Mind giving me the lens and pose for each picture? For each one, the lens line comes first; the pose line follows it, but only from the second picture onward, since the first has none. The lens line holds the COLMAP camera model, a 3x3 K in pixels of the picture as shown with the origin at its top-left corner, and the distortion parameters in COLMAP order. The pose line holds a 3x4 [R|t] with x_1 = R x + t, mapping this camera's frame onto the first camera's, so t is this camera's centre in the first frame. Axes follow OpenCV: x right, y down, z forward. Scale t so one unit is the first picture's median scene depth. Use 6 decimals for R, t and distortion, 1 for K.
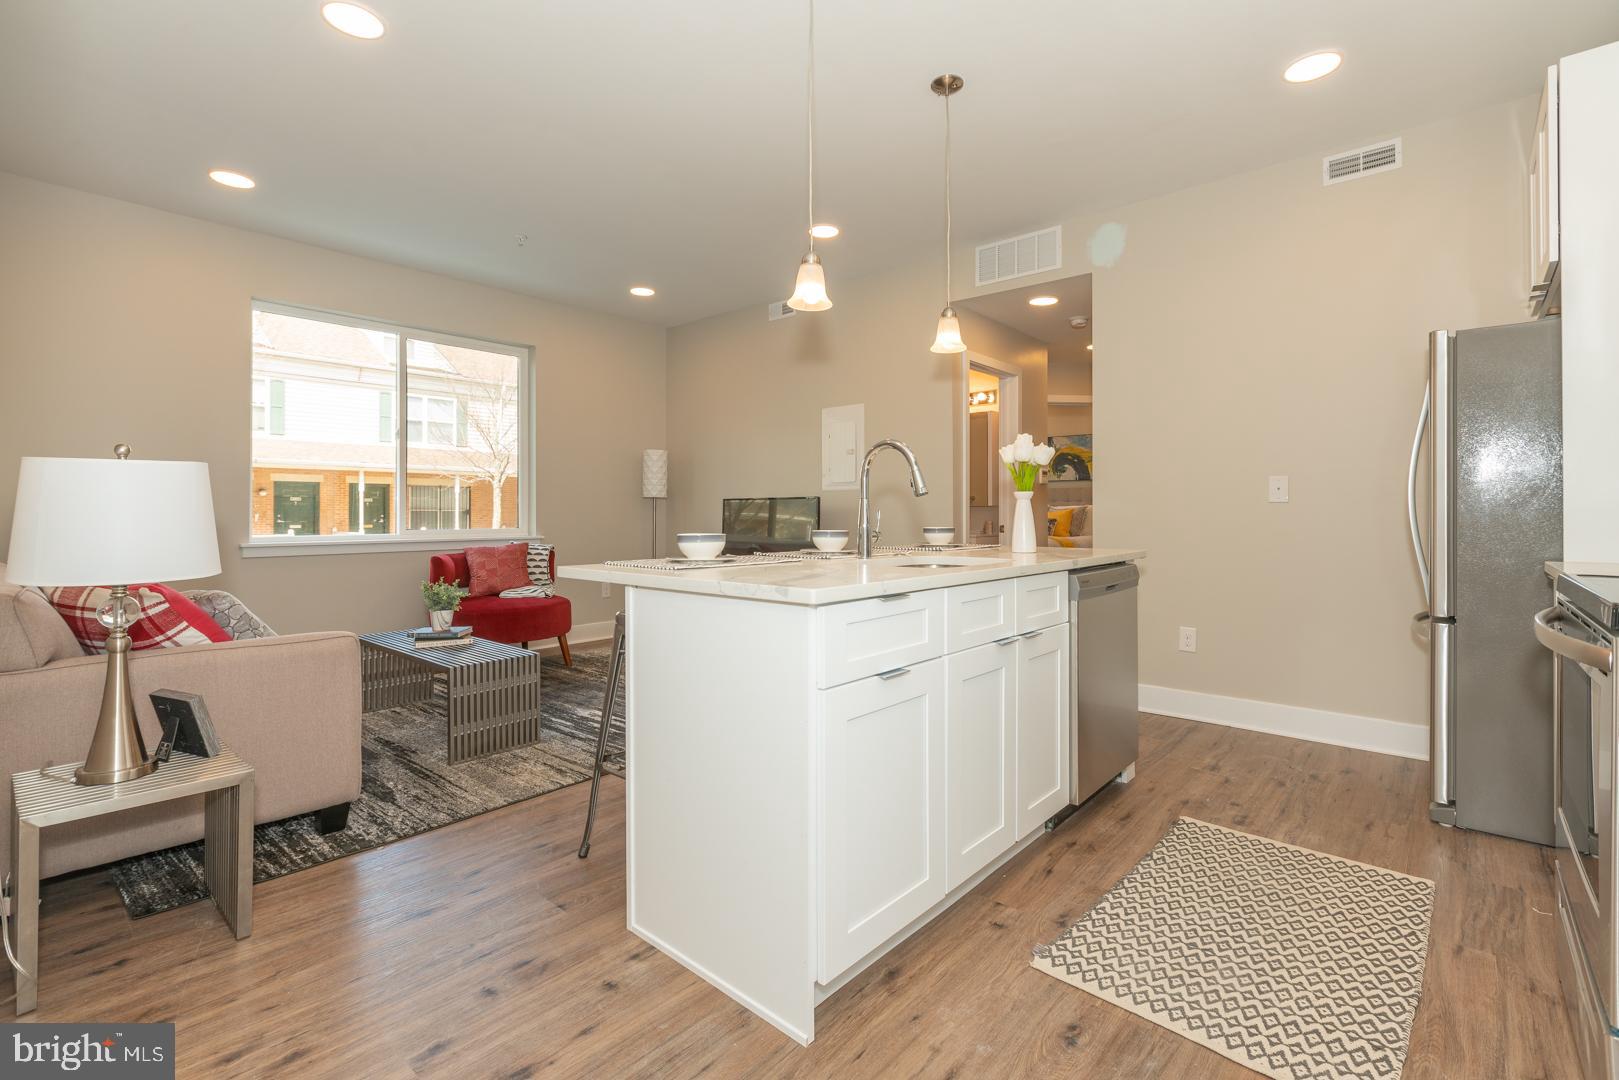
lens RADIAL K [[730.0, 0, 806.2], [0, 730.0, 519.8], [0, 0, 1]] dist [0.000193, -0.000048]
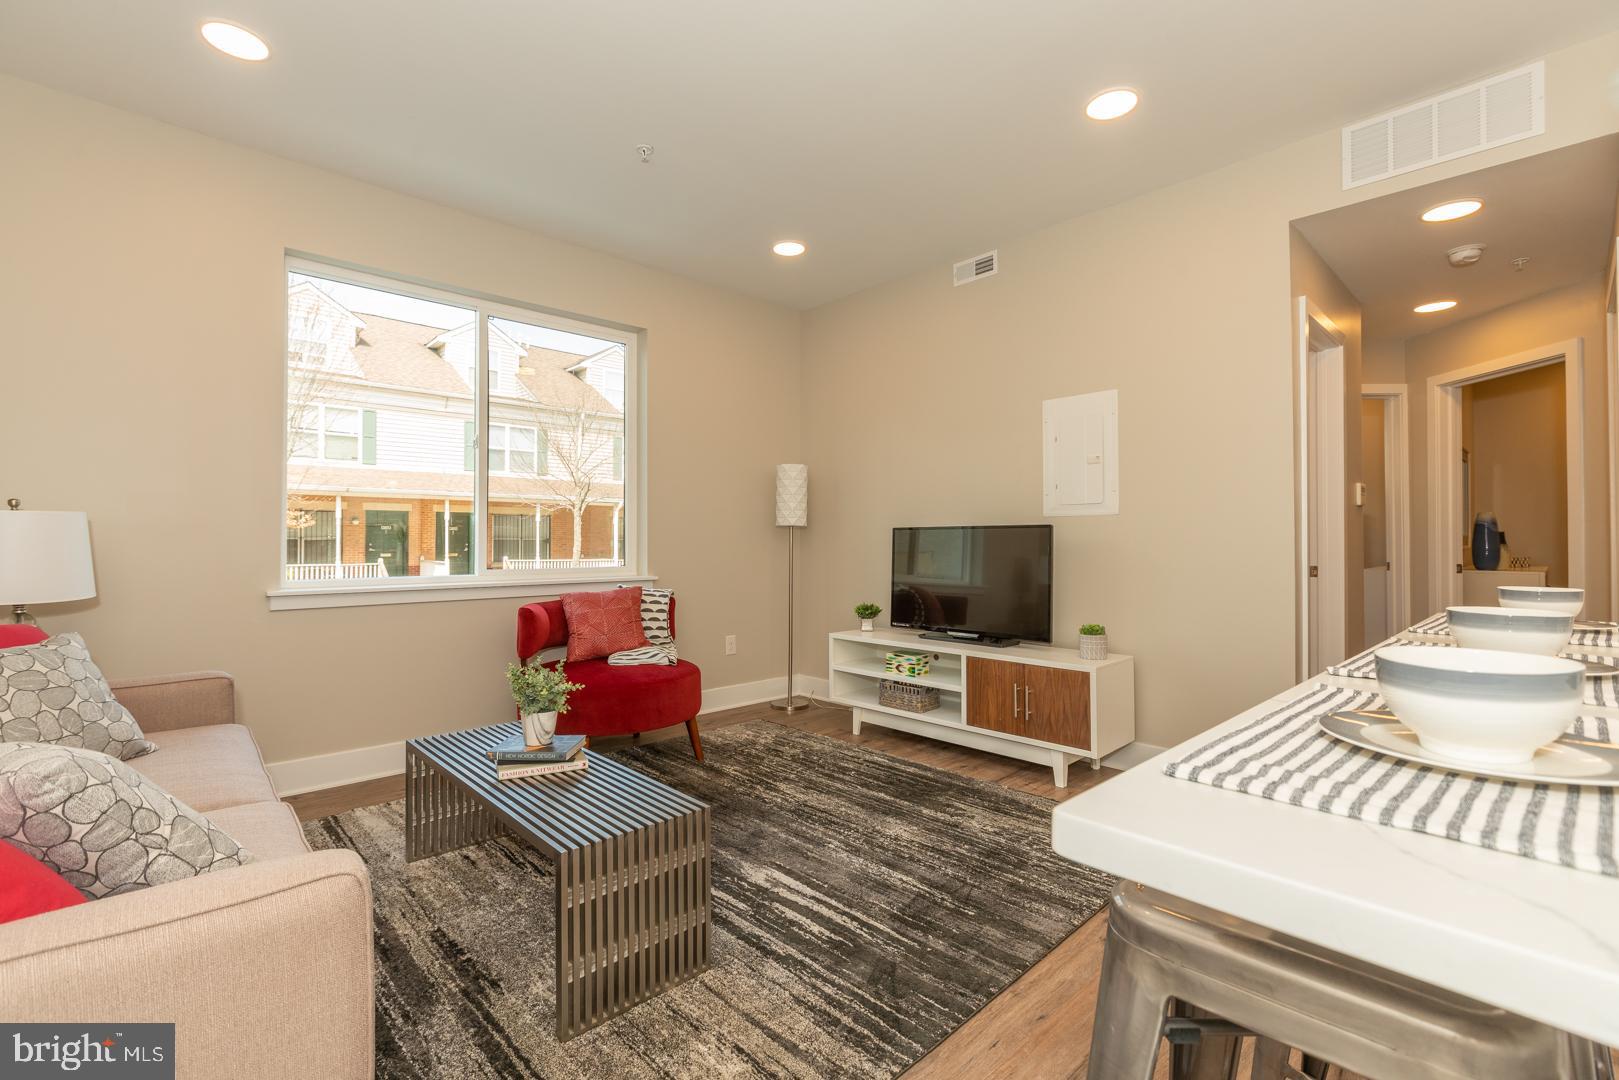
lens RADIAL K [[710.9, 0, 778.6], [0, 710.9, 545.7], [0, 0, 1]] dist [0.000205, -0.000201]
pose [[0.993329, 0.001551, -0.115302, -0.159600], [-0.001803, 0.999996, -0.002084, -0.009425], [0.115298, 0.002278, 0.993328, 0.297183]]
